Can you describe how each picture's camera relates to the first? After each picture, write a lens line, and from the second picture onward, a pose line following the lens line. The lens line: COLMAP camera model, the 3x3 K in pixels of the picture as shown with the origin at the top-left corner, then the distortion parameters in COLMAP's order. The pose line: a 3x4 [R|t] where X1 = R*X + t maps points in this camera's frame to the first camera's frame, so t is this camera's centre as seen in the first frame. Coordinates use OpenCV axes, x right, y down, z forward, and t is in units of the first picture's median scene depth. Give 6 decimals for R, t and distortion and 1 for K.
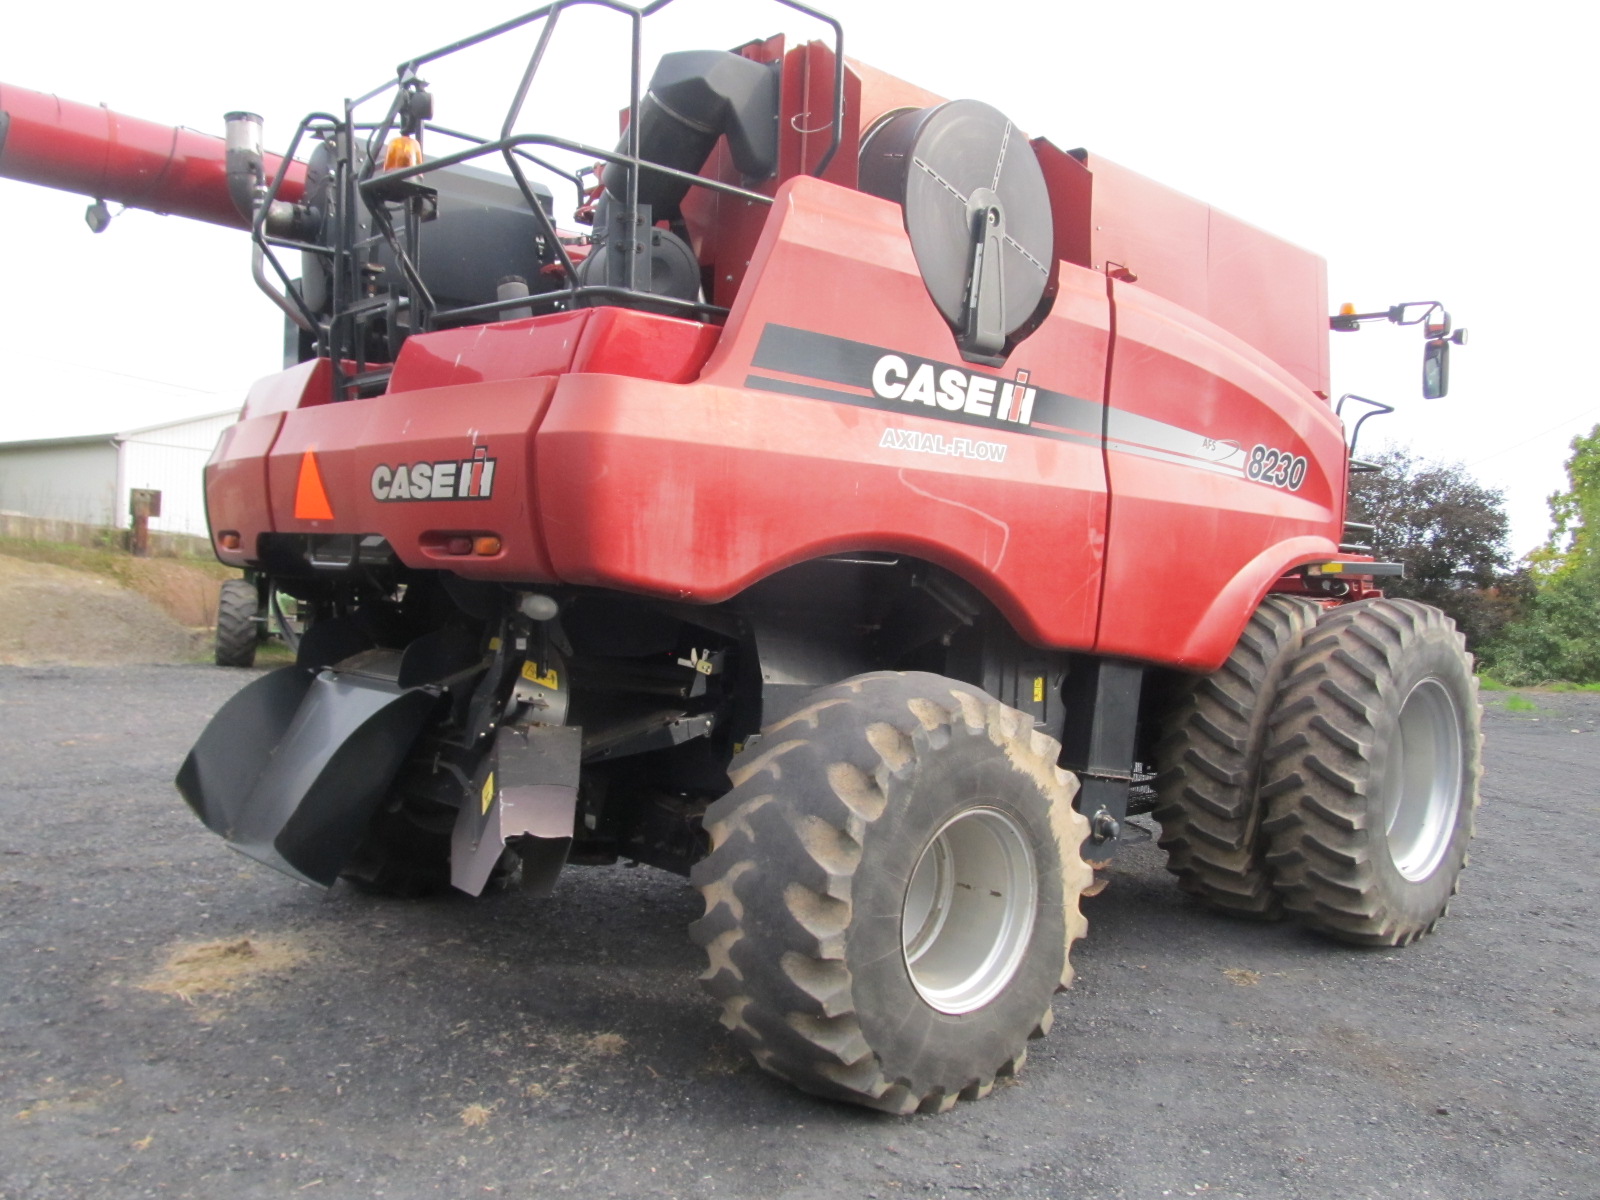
lens RADIAL K [[1325.8, 0, 800.0], [0, 1325.8, 600.0], [0, 0, 1]] dist [-0.081860, 0.040163]
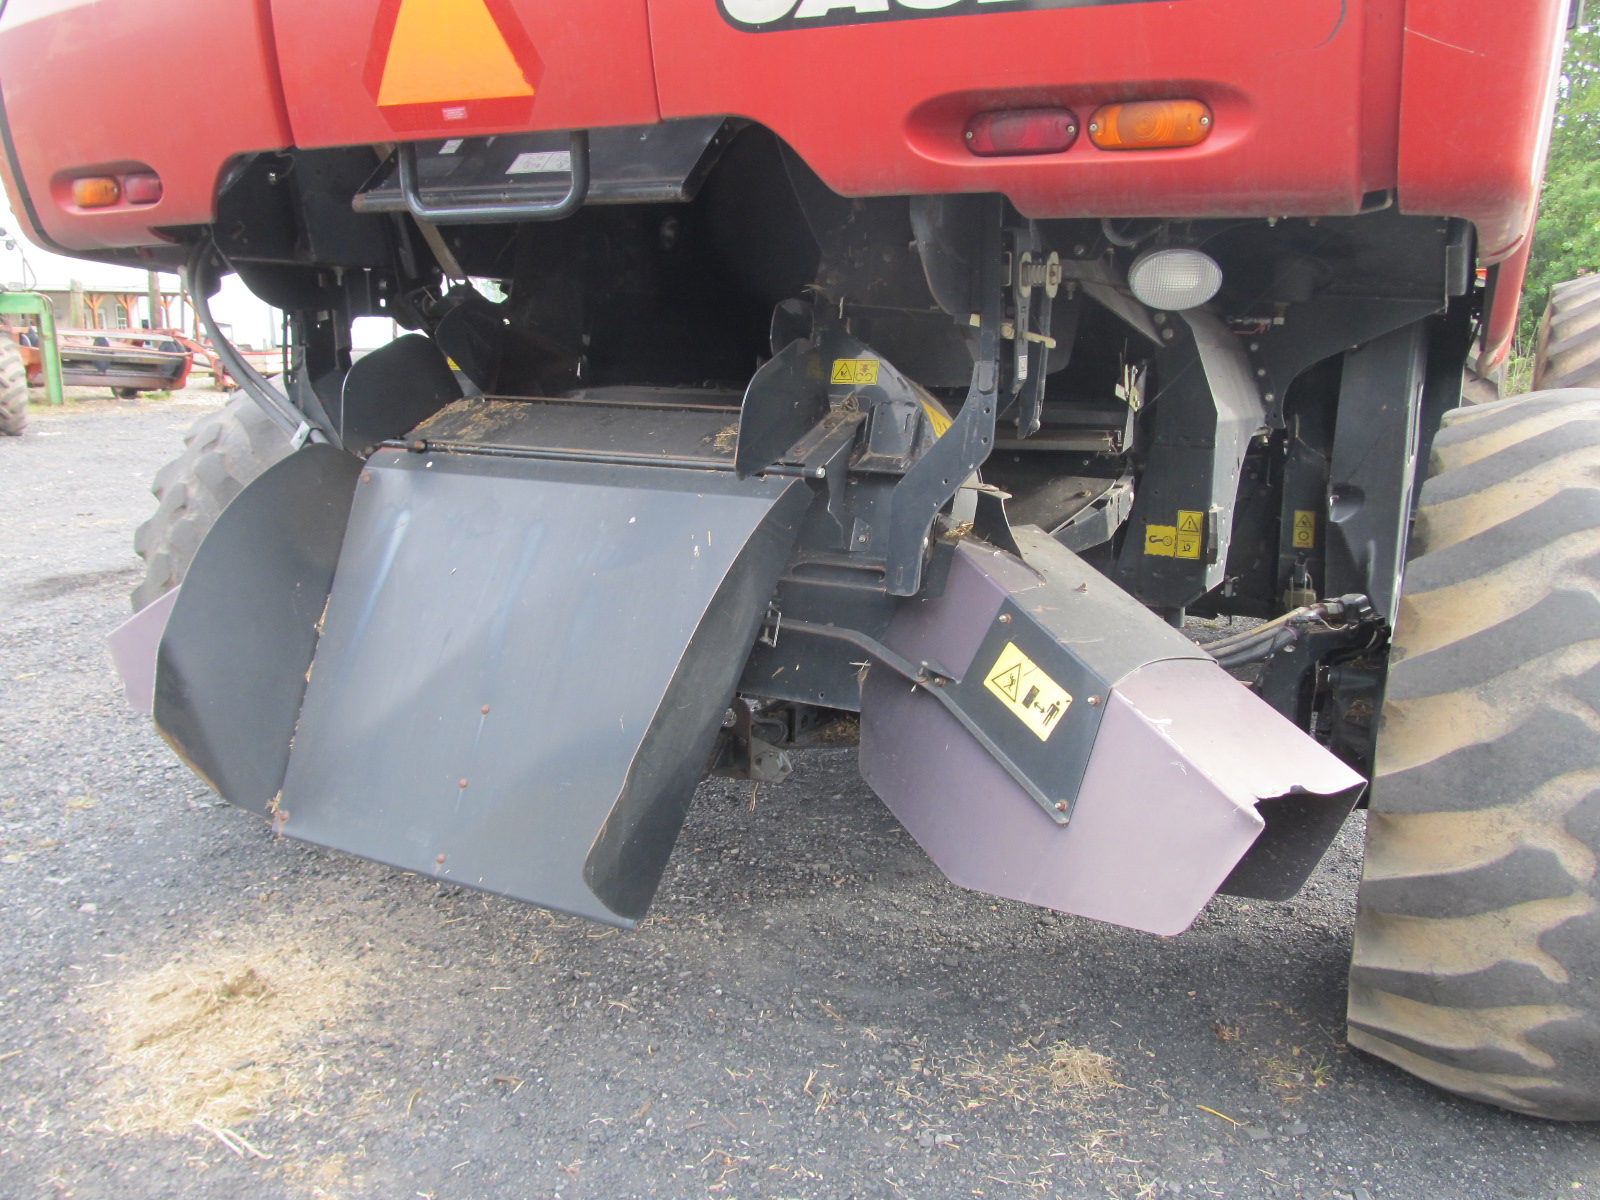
lens RADIAL K [[1325.8, 0, 800.0], [0, 1325.8, 600.0], [0, 0, 1]] dist [-0.081860, 0.040163]
pose [[0.951569, -0.099126, 0.291016, -0.411630], [0.036113, 0.976080, 0.214392, 0.010336], [-0.305307, -0.193500, 0.932387, 0.544659]]
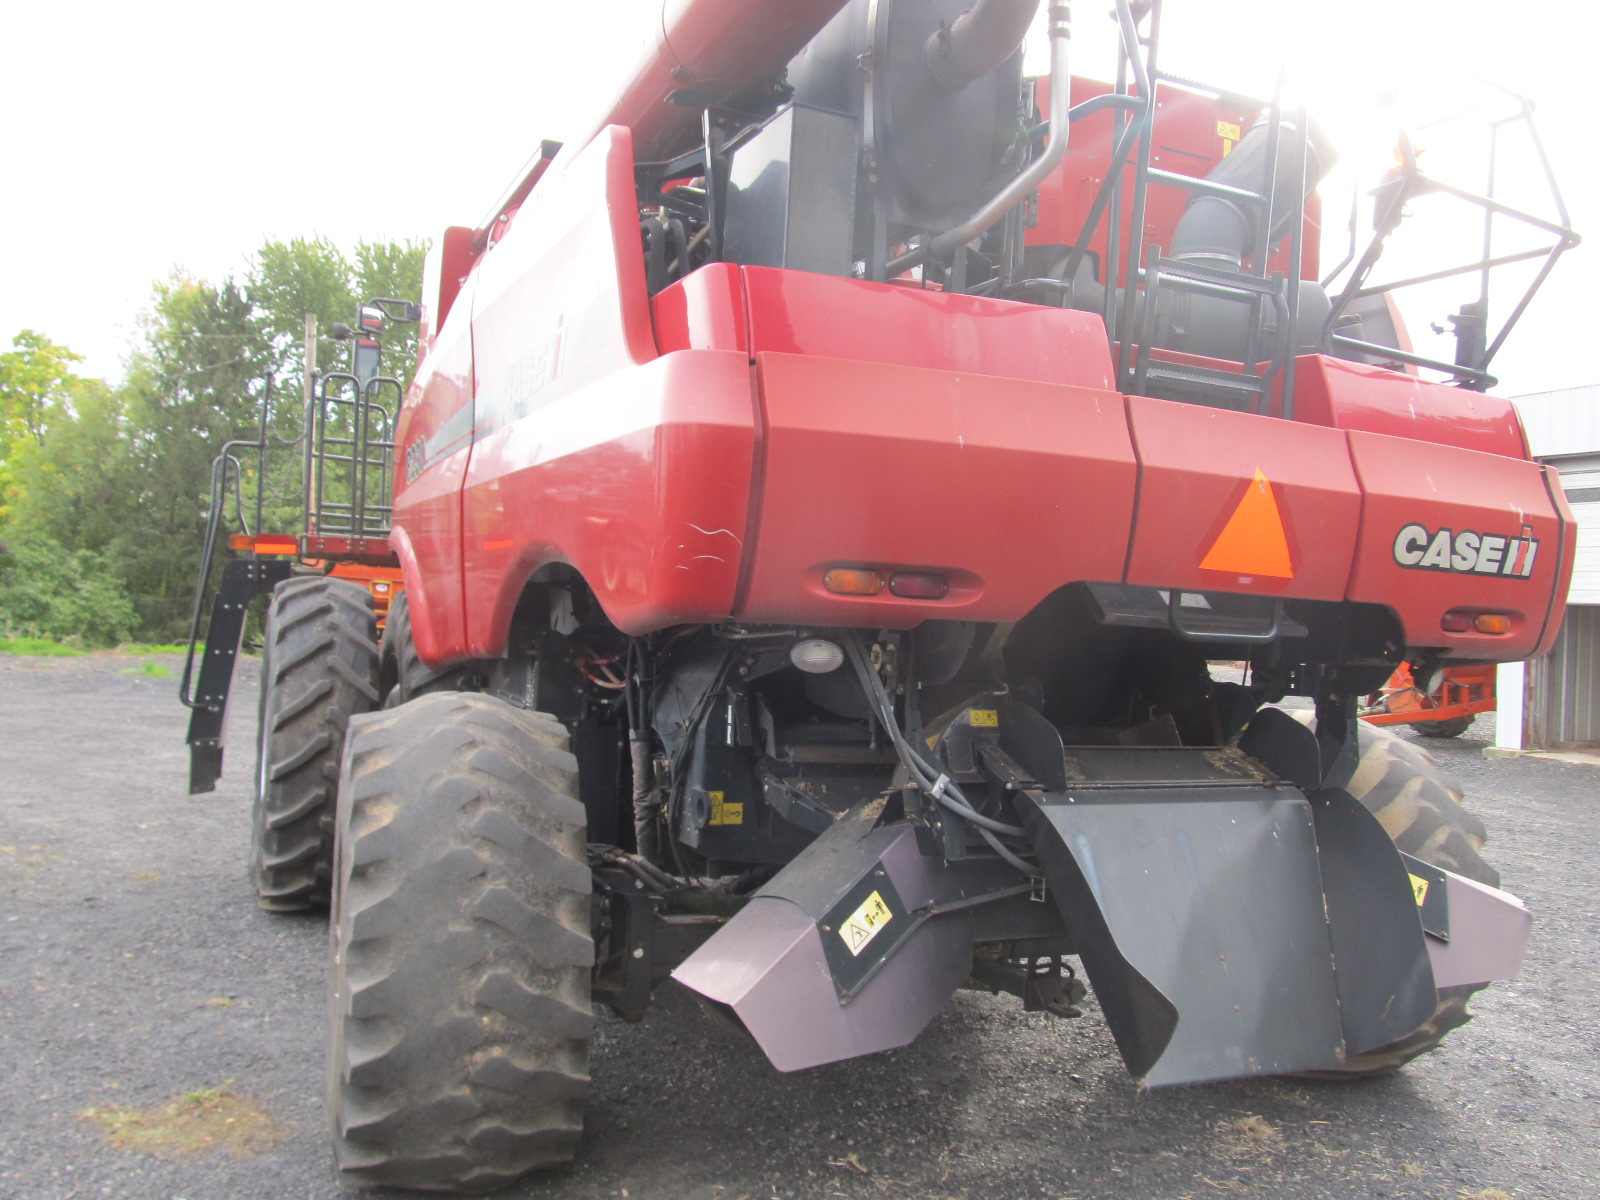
lens RADIAL K [[1325.8, 0, 800.0], [0, 1325.8, 600.0], [0, 0, 1]] dist [-0.081860, 0.040163]
pose [[0.338392, -0.014734, 0.940890, -1.143907], [-0.025310, 0.999373, 0.024752, -0.060389], [-0.940665, -0.032190, 0.337807, 1.007276]]
